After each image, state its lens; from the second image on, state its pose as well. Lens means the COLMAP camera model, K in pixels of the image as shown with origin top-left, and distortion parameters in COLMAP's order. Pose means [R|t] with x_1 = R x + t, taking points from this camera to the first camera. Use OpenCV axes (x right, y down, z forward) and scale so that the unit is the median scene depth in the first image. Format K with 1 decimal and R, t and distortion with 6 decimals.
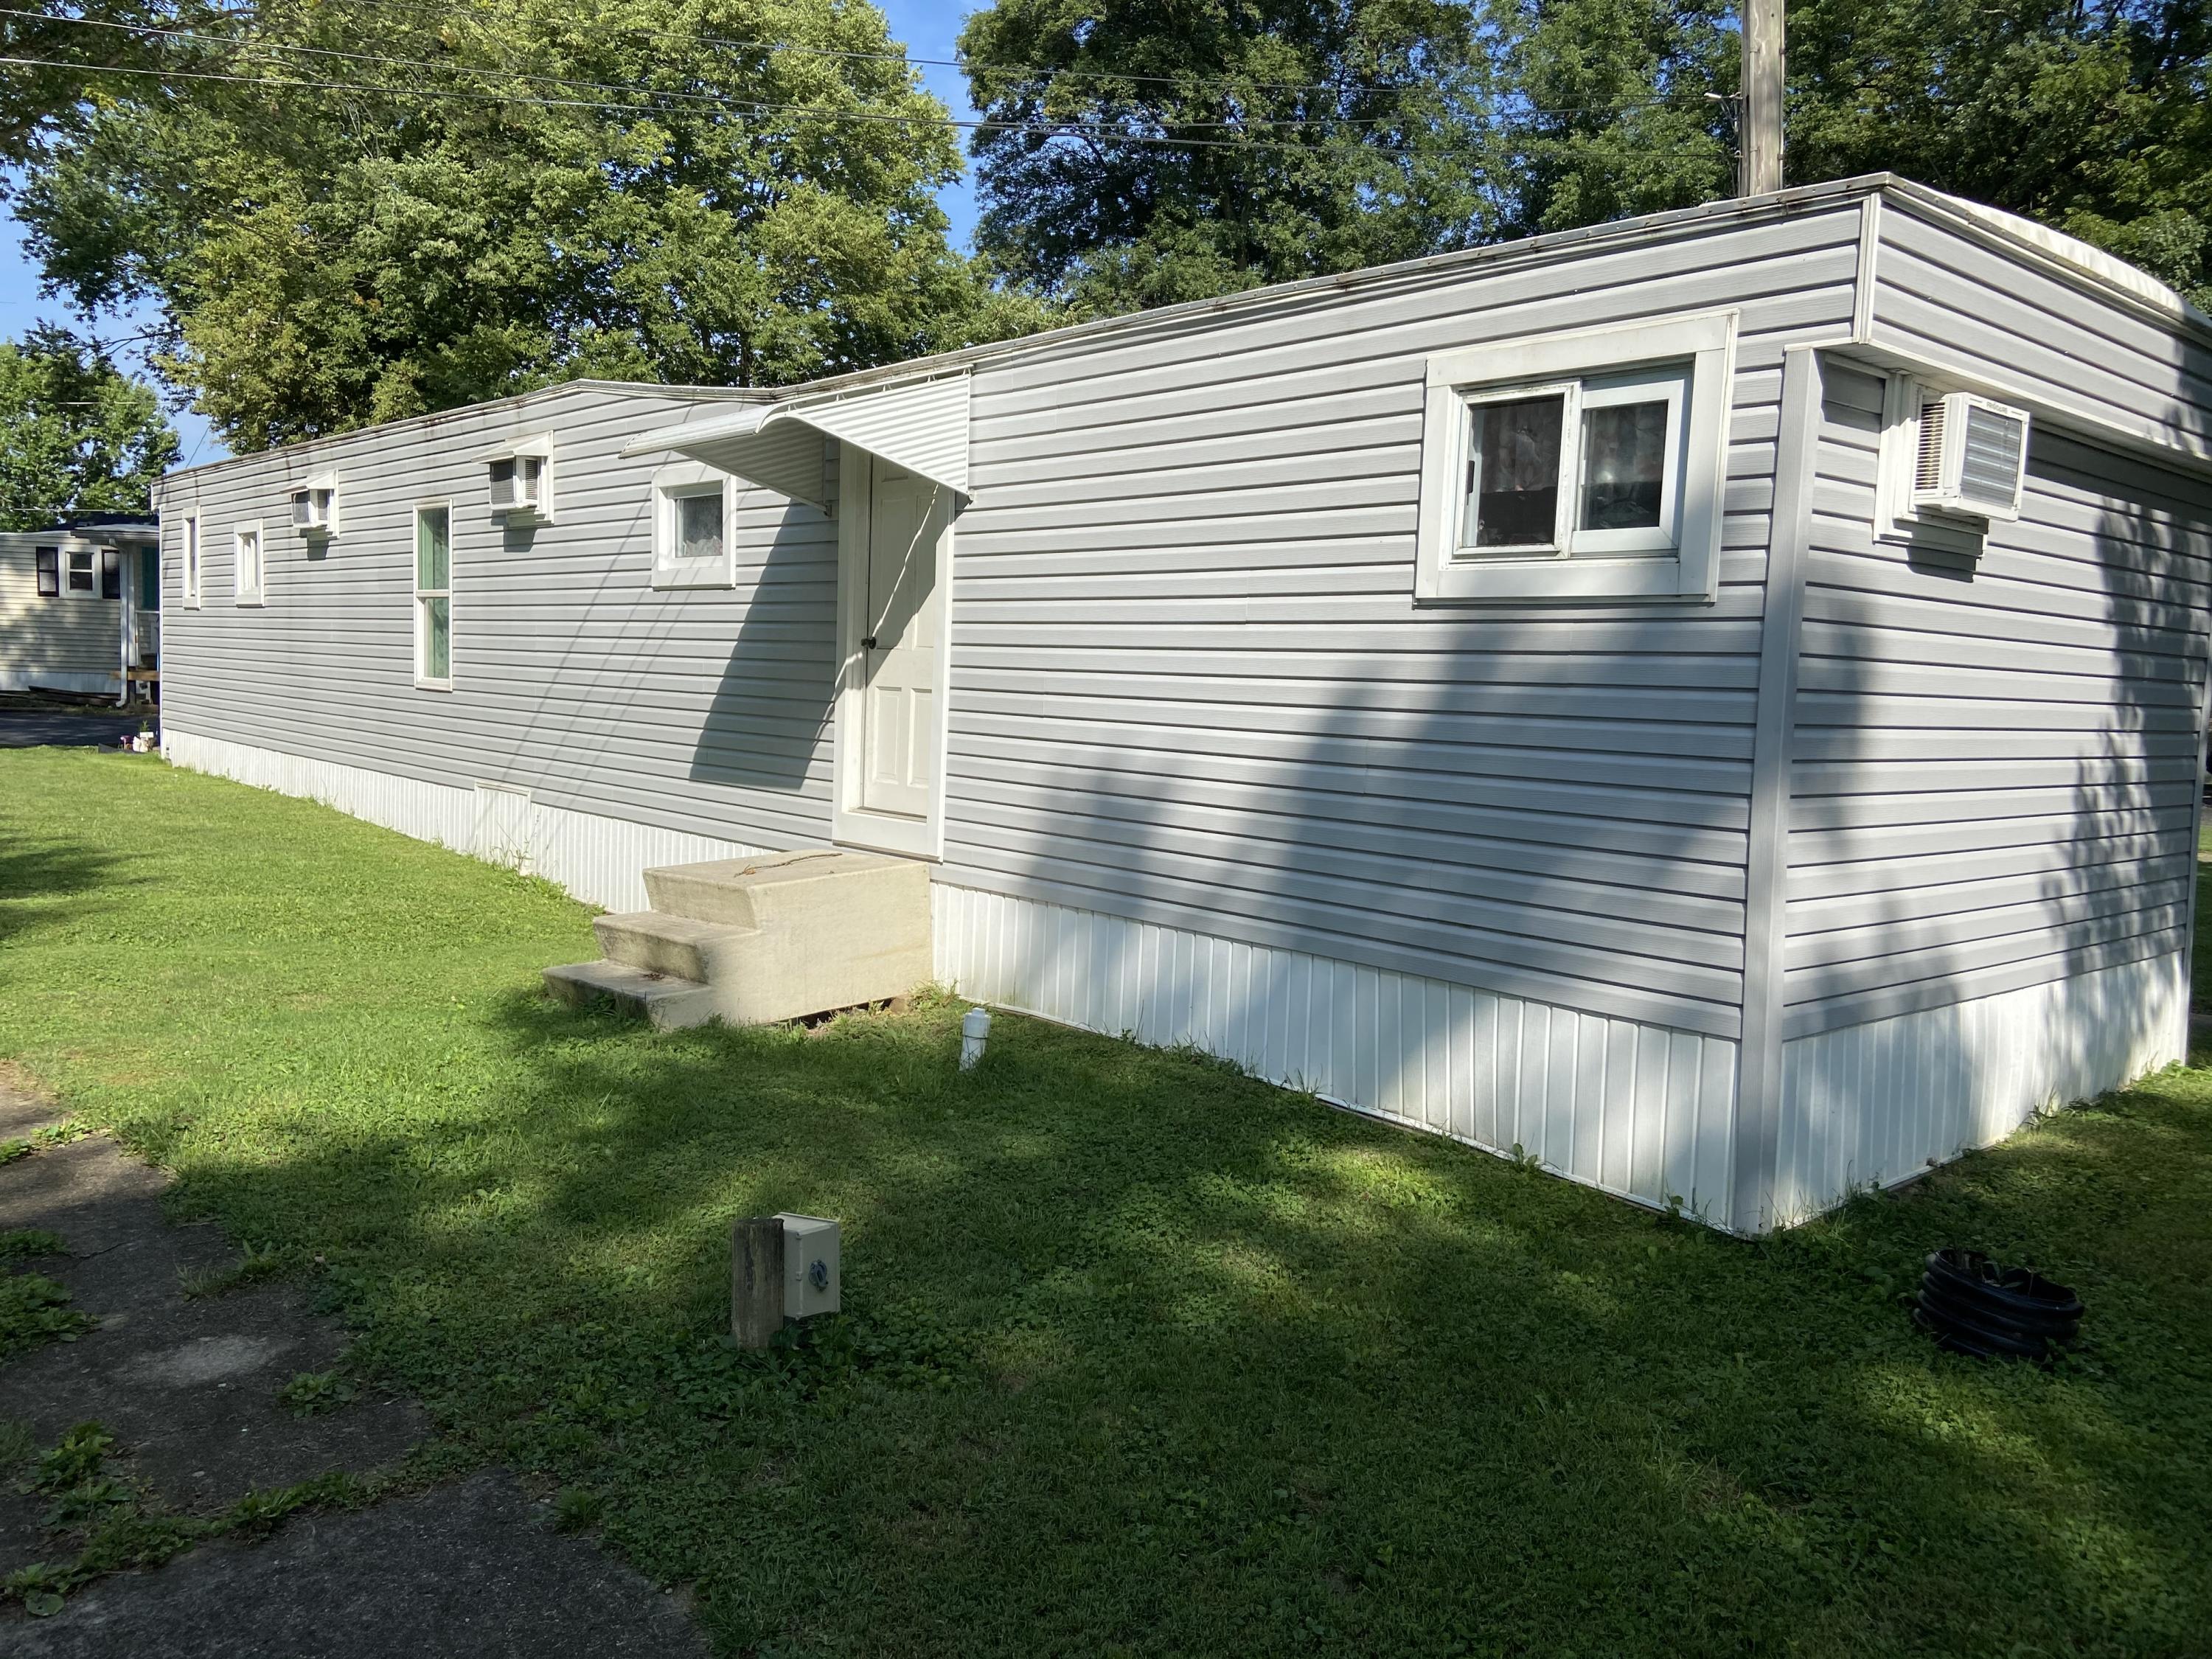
lens RADIAL K [[1673.1, 0, 1109.7], [0, 1673.1, 820.8], [0, 0, 1]] dist [0.123358, -0.168243]
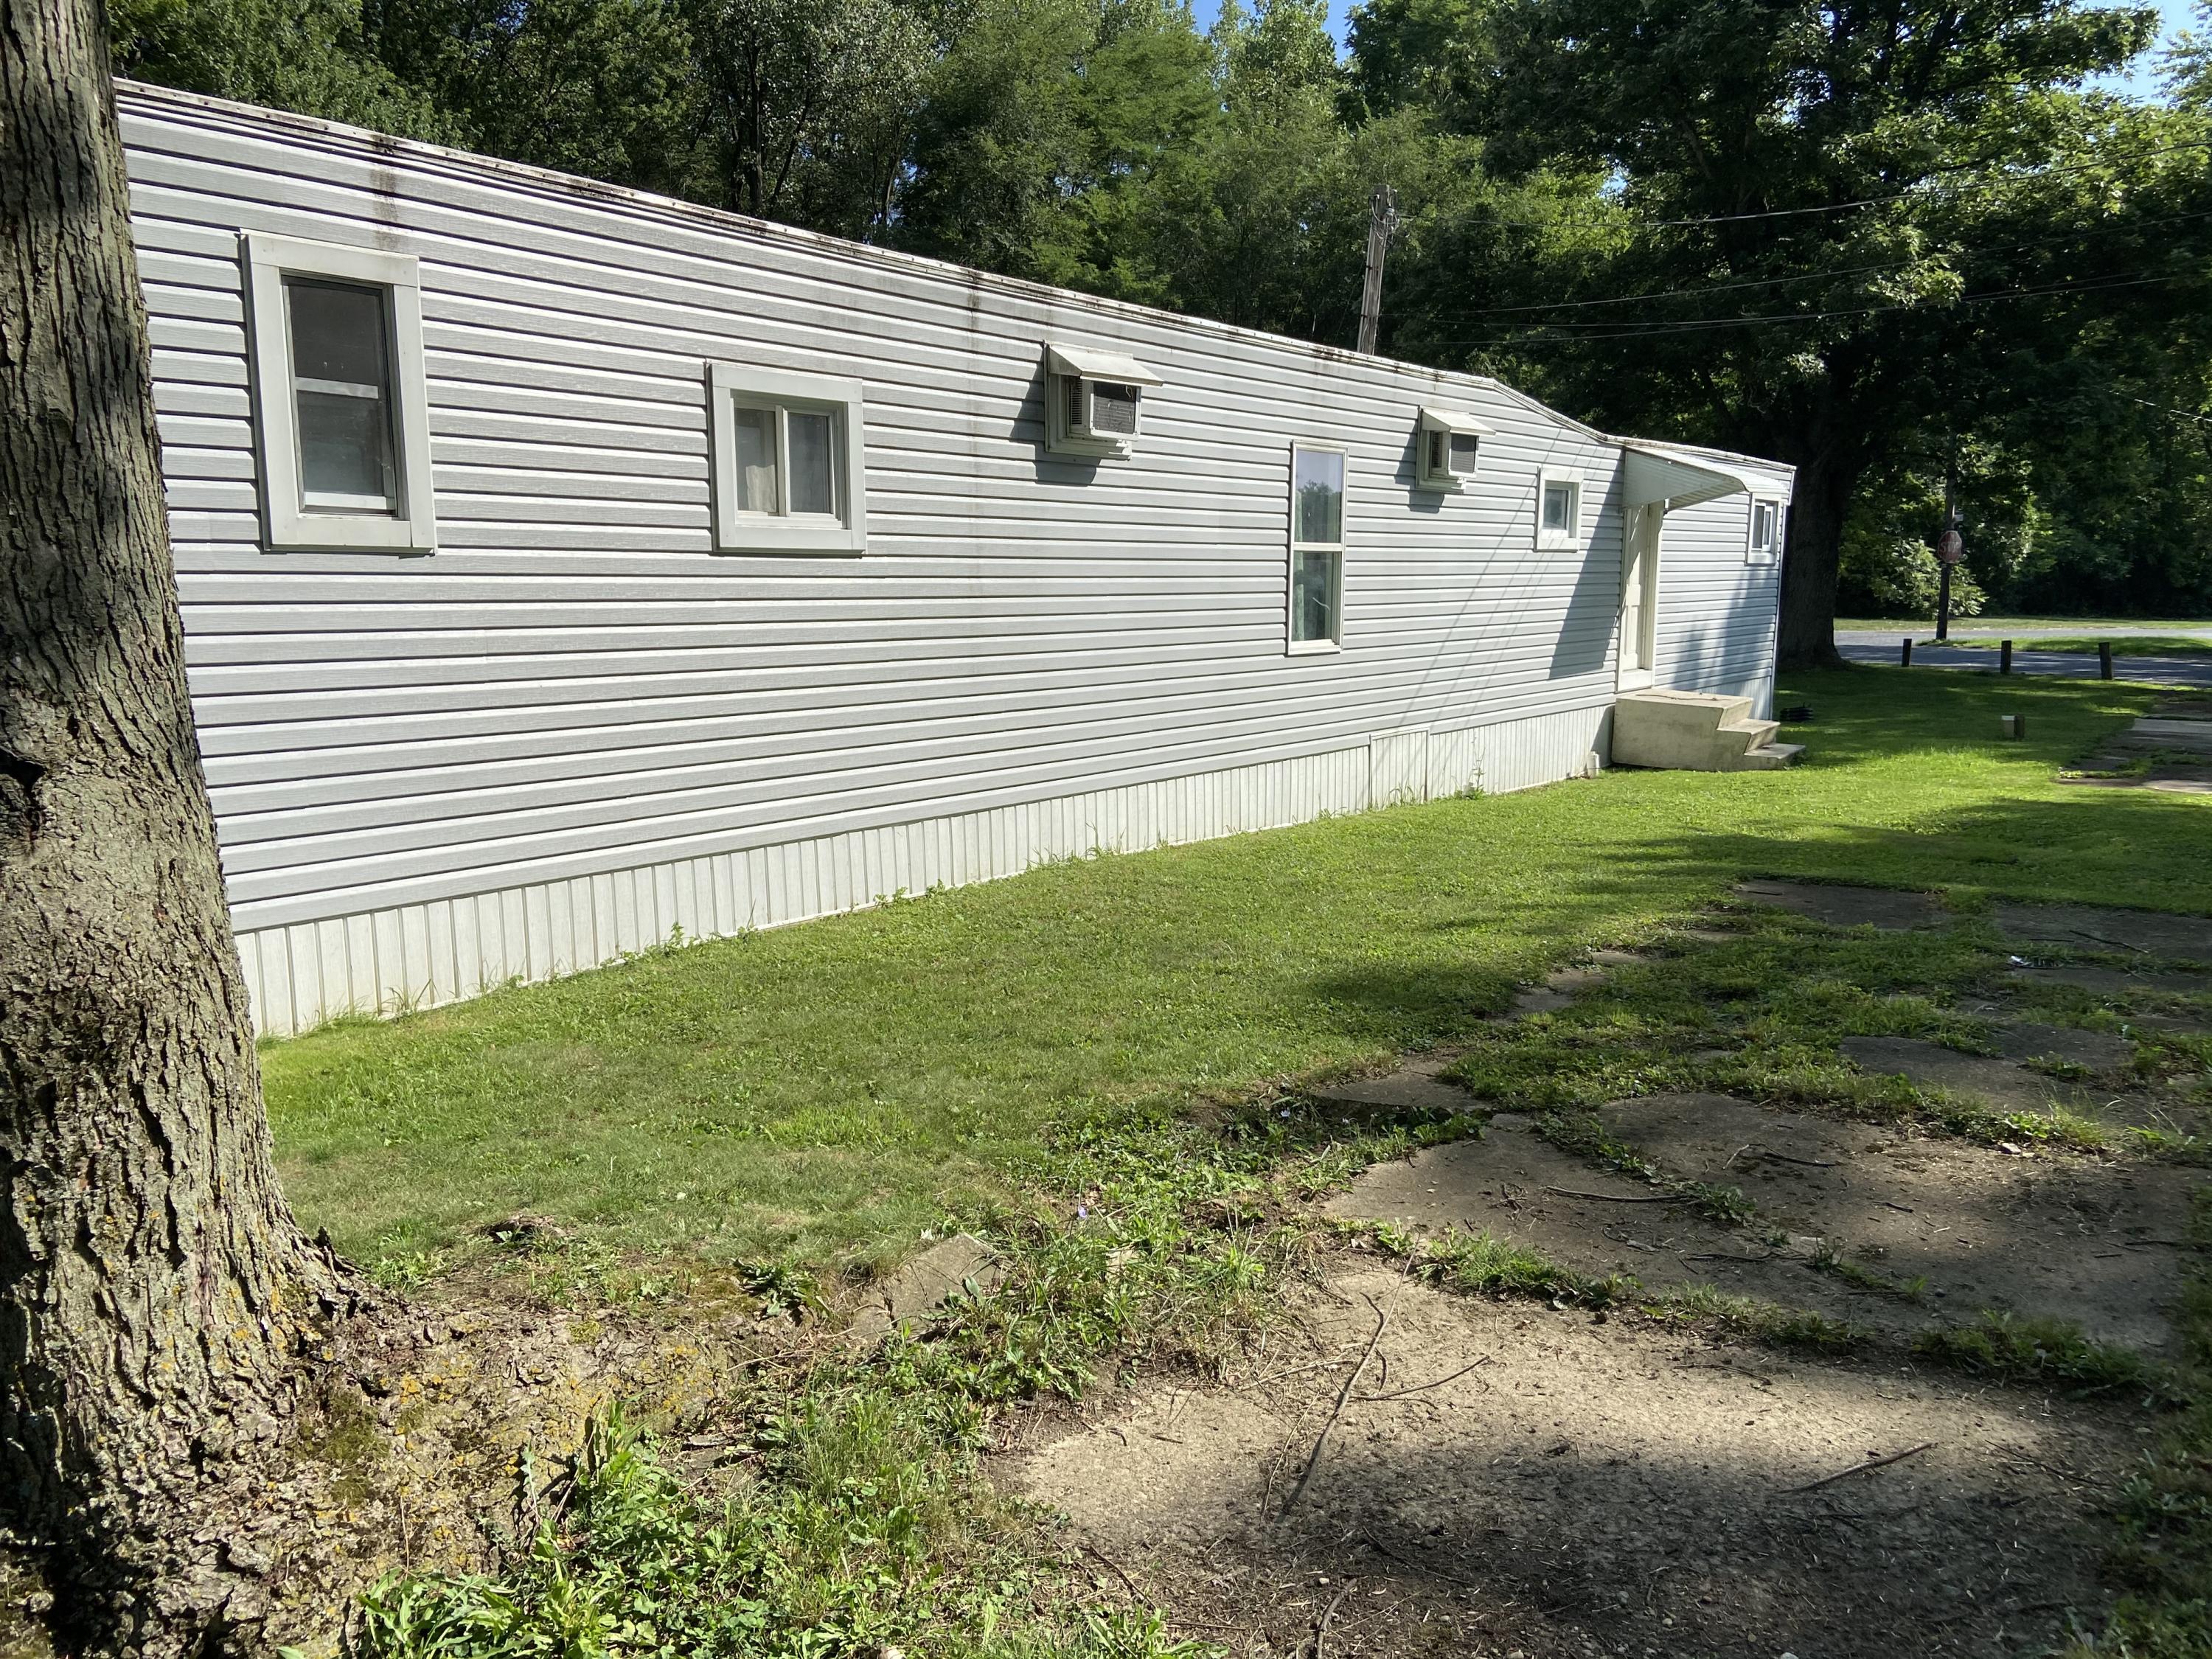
lens RADIAL K [[1673.1, 0, 1109.7], [0, 1673.1, 820.8], [0, 0, 1]] dist [0.123358, -0.168243]
pose [[-0.206233, -0.164561, 0.964566, -1.385158], [0.094181, 0.977842, 0.186963, -0.185372], [-0.973960, 0.129402, -0.186165, 1.420352]]
